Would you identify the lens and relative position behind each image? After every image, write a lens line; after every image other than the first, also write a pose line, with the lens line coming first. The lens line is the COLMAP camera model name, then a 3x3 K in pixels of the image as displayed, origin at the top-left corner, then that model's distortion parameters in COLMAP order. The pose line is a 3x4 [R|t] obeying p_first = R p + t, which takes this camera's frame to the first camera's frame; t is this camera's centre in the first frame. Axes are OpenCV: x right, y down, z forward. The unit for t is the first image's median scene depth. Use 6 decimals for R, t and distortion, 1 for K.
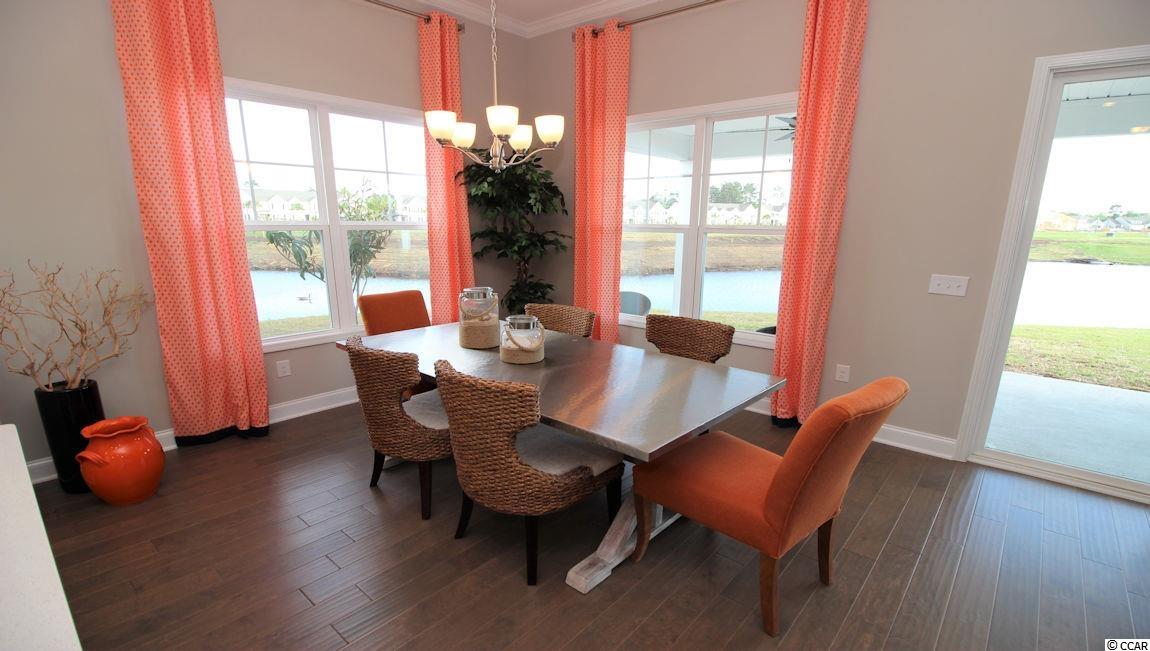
lens RADIAL K [[519.5, 0, 574.5], [0, 519.5, 348.8], [0, 0, 1]] dist [-0.007131, -0.005093]
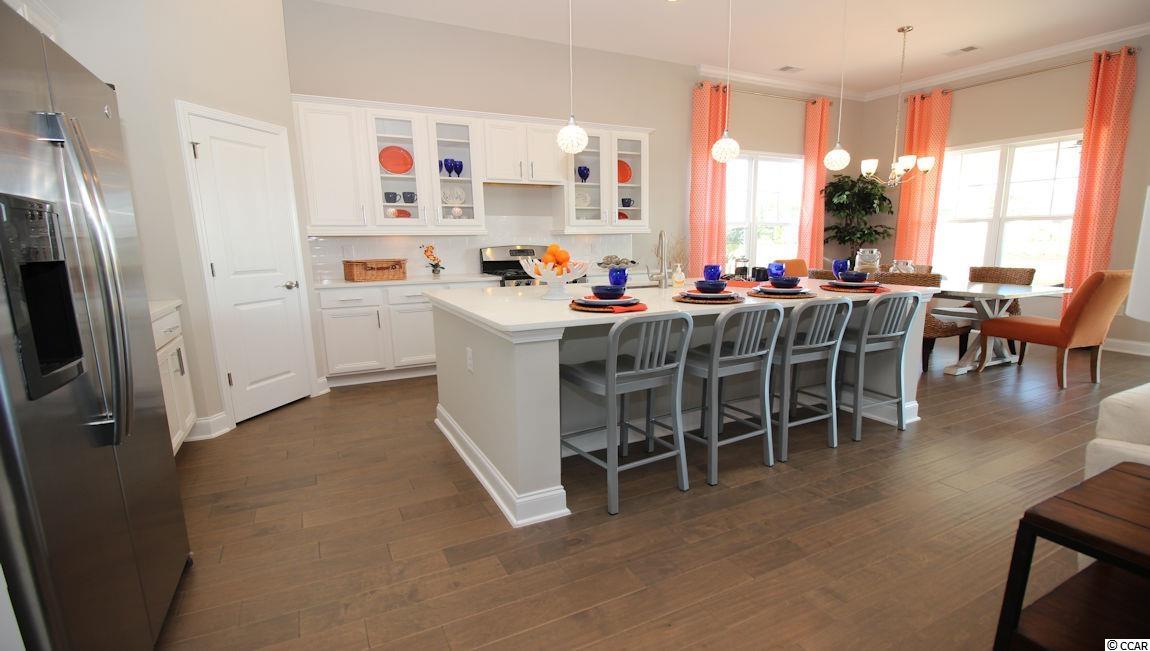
lens RADIAL K [[519.5, 0, 584.0], [0, 519.5, 341.8], [0, 0, 1]] dist [-0.007131, -0.005093]
pose [[0.931748, 0.046125, -0.360164, -0.320872], [-0.065506, 0.996977, -0.041784, 0.257877], [0.357148, 0.062525, 0.931953, -0.773110]]
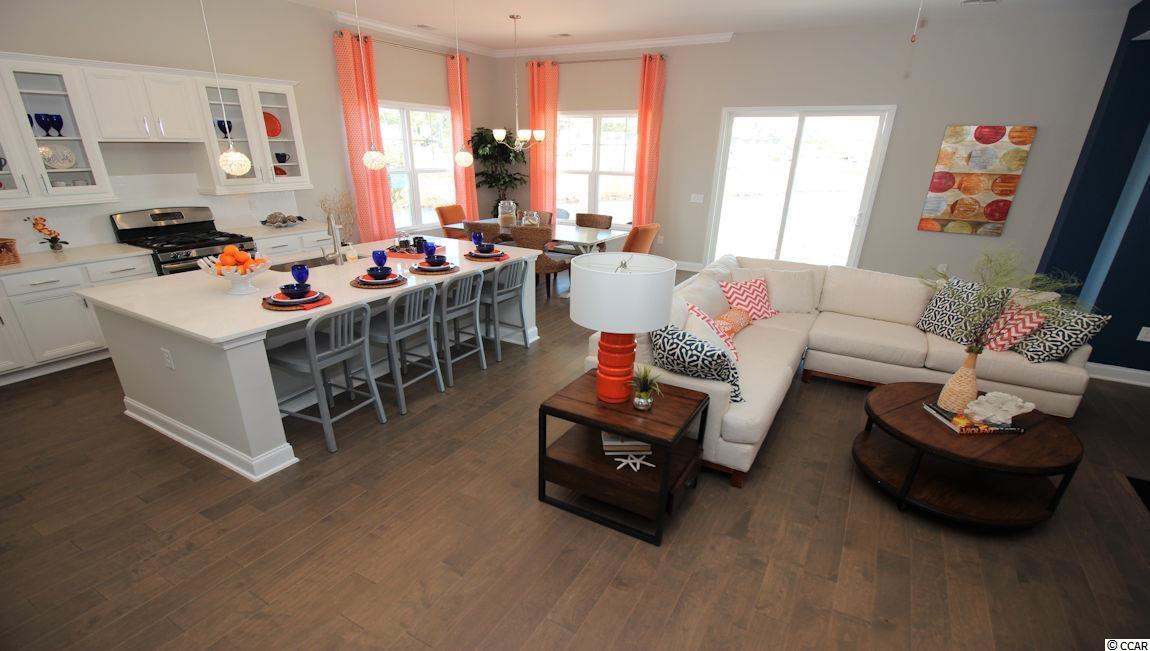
lens RADIAL K [[519.5, 0, 579.4], [0, 519.5, 366.2], [0, 0, 1]] dist [-0.007131, -0.005093]
pose [[0.977808, -0.070390, 0.197322, -0.268157], [0.038409, 0.986134, 0.161447, 0.179865], [-0.205950, -0.150285, 0.966953, -1.033906]]
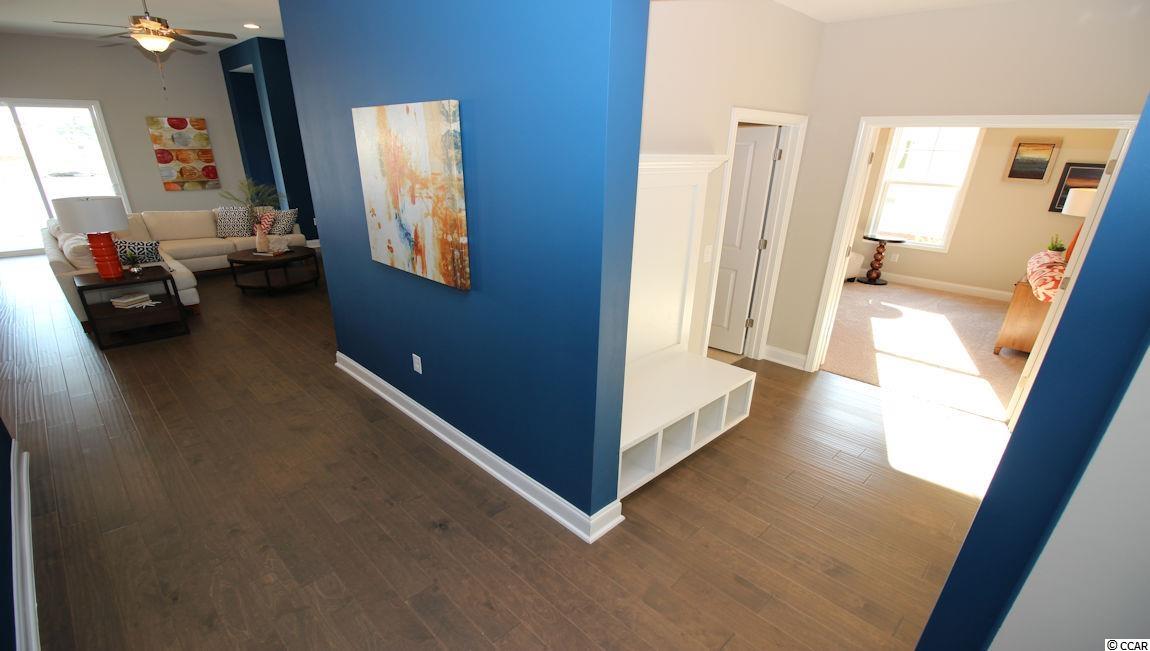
lens RADIAL K [[519.5, 0, 589.6], [0, 519.5, 371.2], [0, 0, 1]] dist [-0.007131, -0.005093]
pose [[0.031521, -0.404572, 0.913963, -1.178176], [0.224371, 0.893944, 0.387972, 0.303416], [-0.973994, 0.192837, 0.118952, -1.539872]]
